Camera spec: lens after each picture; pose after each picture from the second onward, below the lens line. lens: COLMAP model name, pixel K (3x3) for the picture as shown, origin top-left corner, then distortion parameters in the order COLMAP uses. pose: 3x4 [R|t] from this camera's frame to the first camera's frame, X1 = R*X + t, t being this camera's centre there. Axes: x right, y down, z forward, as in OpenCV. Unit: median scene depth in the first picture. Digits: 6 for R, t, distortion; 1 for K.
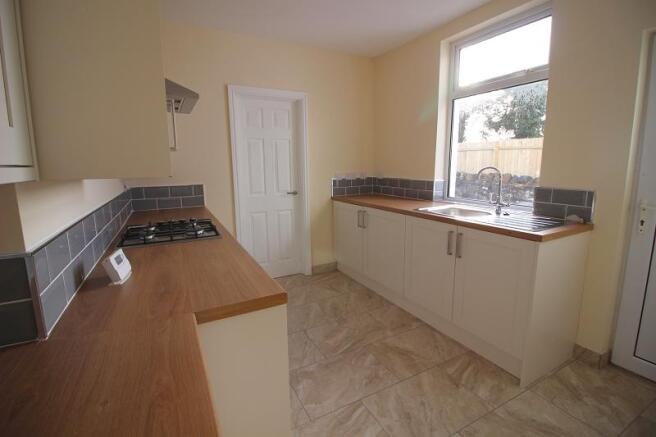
lens RADIAL K [[302.1, 0, 321.3], [0, 302.1, 209.6], [0, 0, 1]] dist [-0.014354, -0.000572]
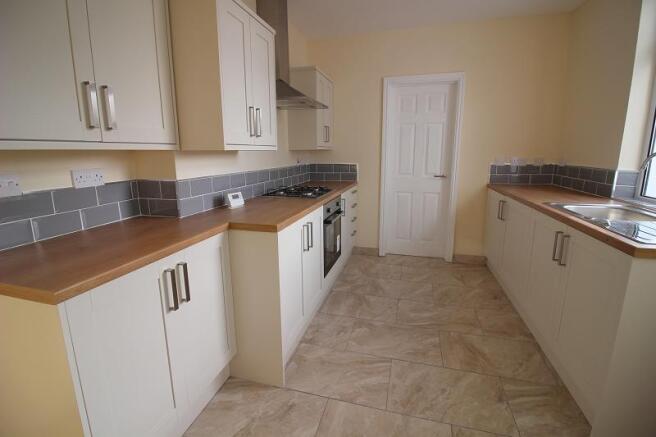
lens RADIAL K [[302.1, 0, 321.3], [0, 302.1, 209.6], [0, 0, 1]] dist [-0.014354, -0.000572]
pose [[0.720958, 0.136724, -0.679357, 0.366459], [-0.106168, 0.990562, 0.086686, 0.010446], [0.684798, 0.009629, 0.728669, 0.002448]]
